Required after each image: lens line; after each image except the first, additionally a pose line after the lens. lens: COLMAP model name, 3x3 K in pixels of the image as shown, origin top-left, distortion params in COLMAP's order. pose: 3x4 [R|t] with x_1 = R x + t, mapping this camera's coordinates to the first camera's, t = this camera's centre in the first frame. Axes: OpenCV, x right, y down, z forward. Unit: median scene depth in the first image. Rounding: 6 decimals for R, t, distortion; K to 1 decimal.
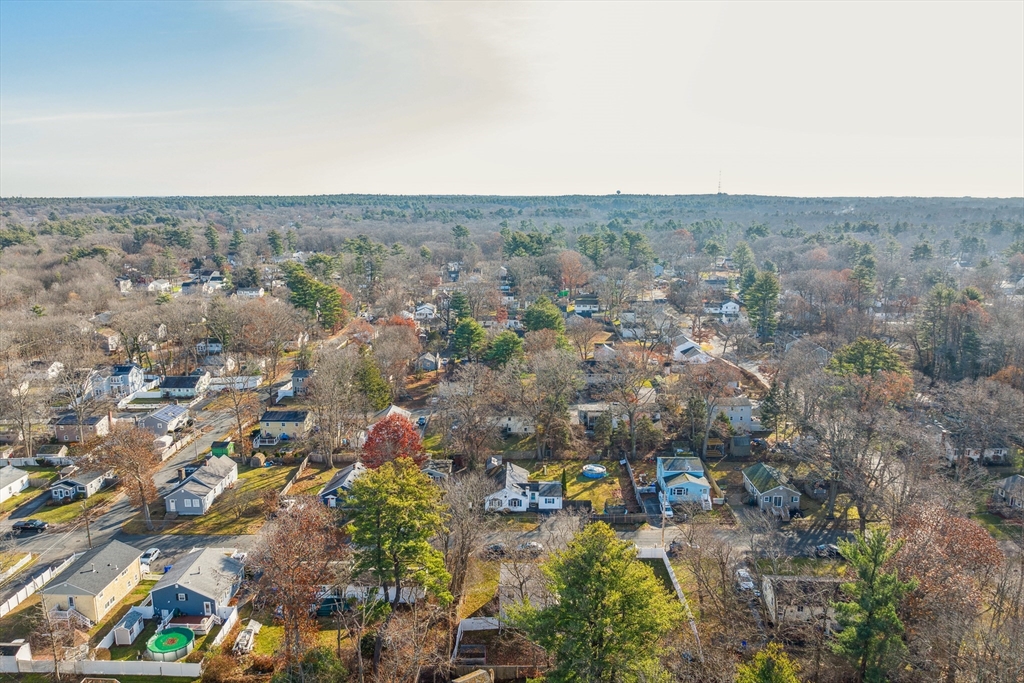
lens RADIAL K [[757.9, 0, 512.0], [0, 757.9, 341.5], [0, 0, 1]] dist [-0.030316, 0.002361]
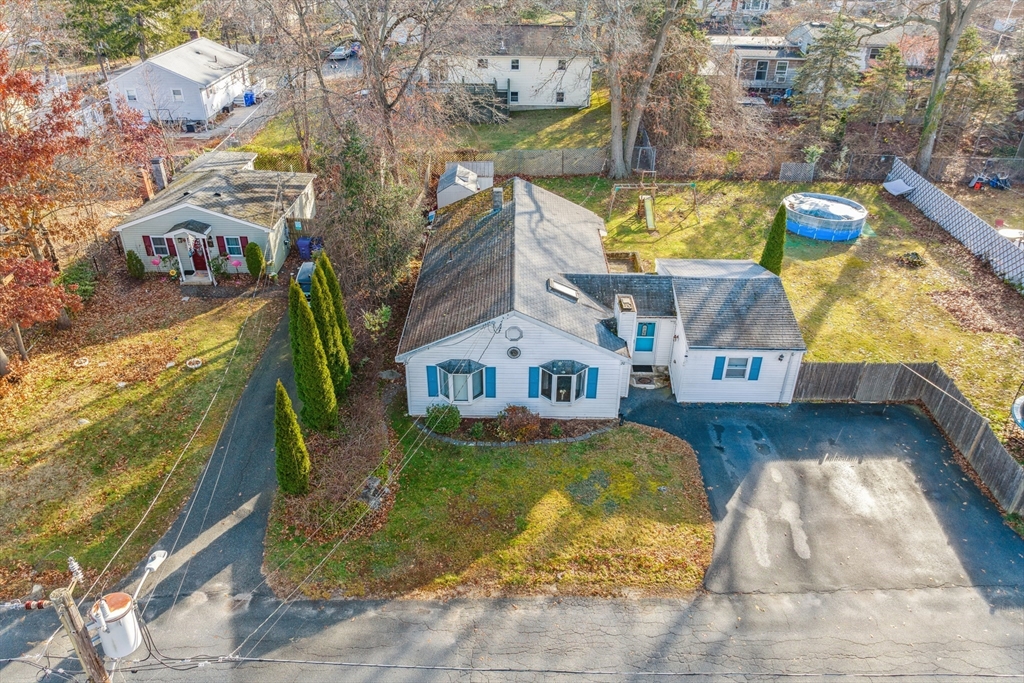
lens RADIAL K [[728.0, 0, 506.7], [0, 728.0, 339.0], [0, 0, 1]] dist [-0.034551, 0.004096]
pose [[0.999967, 0.001546, 0.007916, -0.011164], [-0.004097, 0.942757, 0.333457, 0.128793], [-0.006947, -0.333478, 0.942732, 0.755541]]
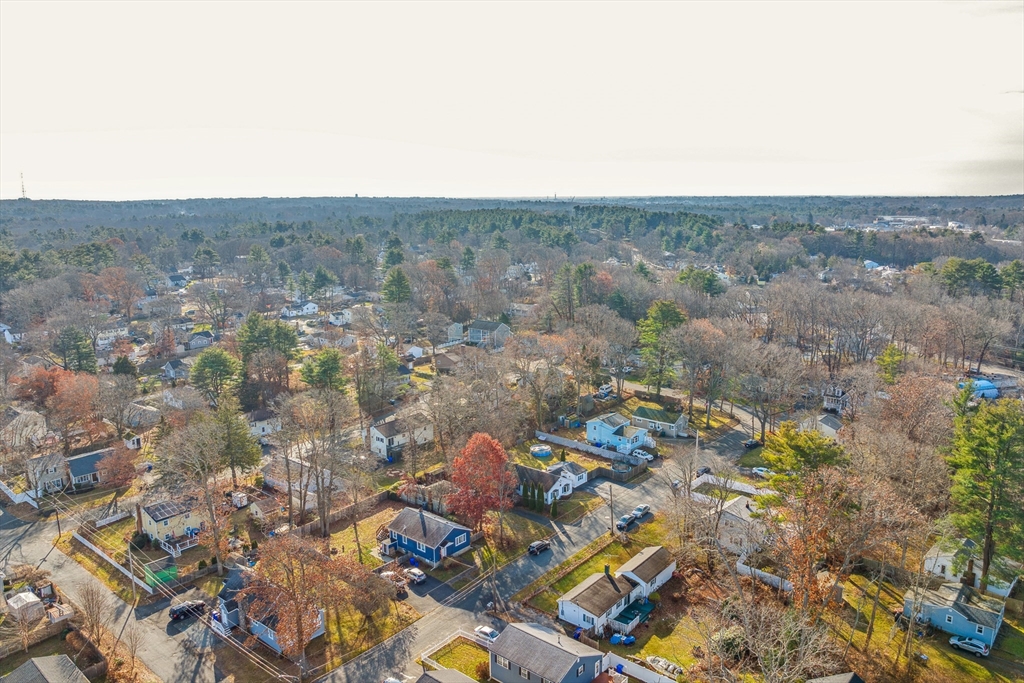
lens RADIAL K [[728.0, 0, 506.7], [0, 728.0, 339.0], [0, 0, 1]] dist [-0.034551, 0.004096]
pose [[0.625231, -0.150573, 0.765777, -0.751418], [0.149136, 0.986181, 0.072146, -0.081607], [-0.766058, 0.069097, 0.639047, 0.342650]]
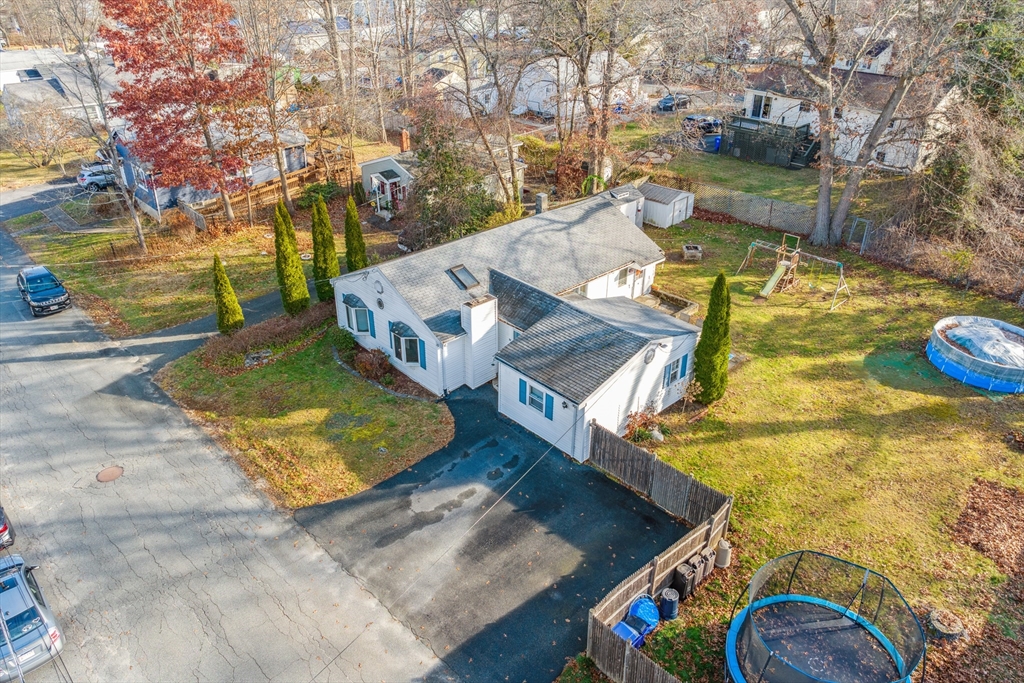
lens RADIAL K [[728.0, 0, 506.7], [0, 728.0, 339.0], [0, 0, 1]] dist [-0.034551, 0.004096]
pose [[0.692410, 0.349389, -0.631265, 0.143504], [-0.143019, 0.924032, 0.354557, 0.120379], [0.707187, -0.155216, 0.689778, 0.795909]]
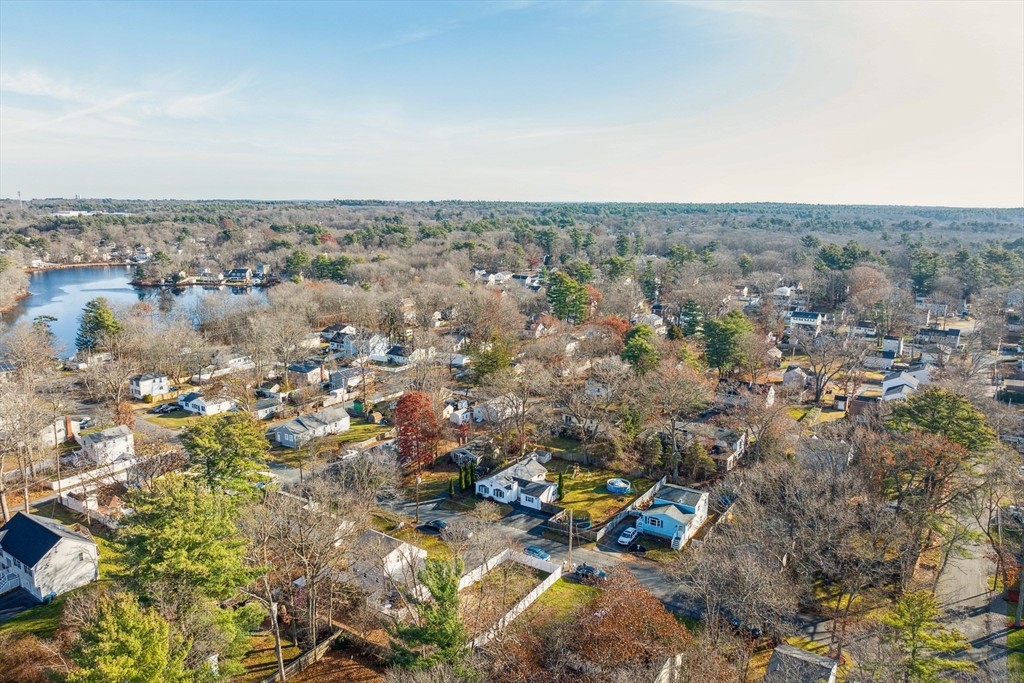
lens RADIAL K [[728.0, 0, 506.7], [0, 728.0, 339.0], [0, 0, 1]] dist [-0.034551, 0.004096]
pose [[0.834190, 0.108130, -0.540773, 0.483852], [-0.111674, 0.993395, 0.026367, -0.023418], [0.540052, 0.038395, 0.840755, 0.142112]]
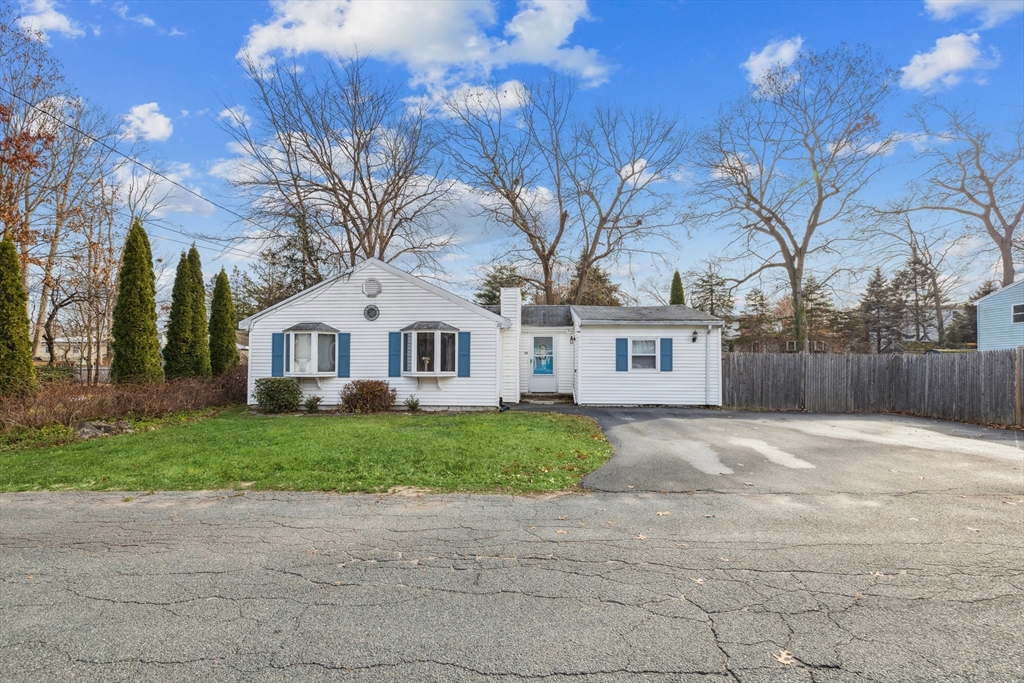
lens RADIAL K [[447.7, 0, 507.2], [0, 447.7, 365.7], [0, 0, 1]] dist [-0.000248, -0.000029]
pose [[0.998630, 0.000096, -0.052319, 0.022659], [-0.011301, 0.976787, -0.213914, 0.214850], [0.051084, 0.214212, 0.975451, 0.828066]]
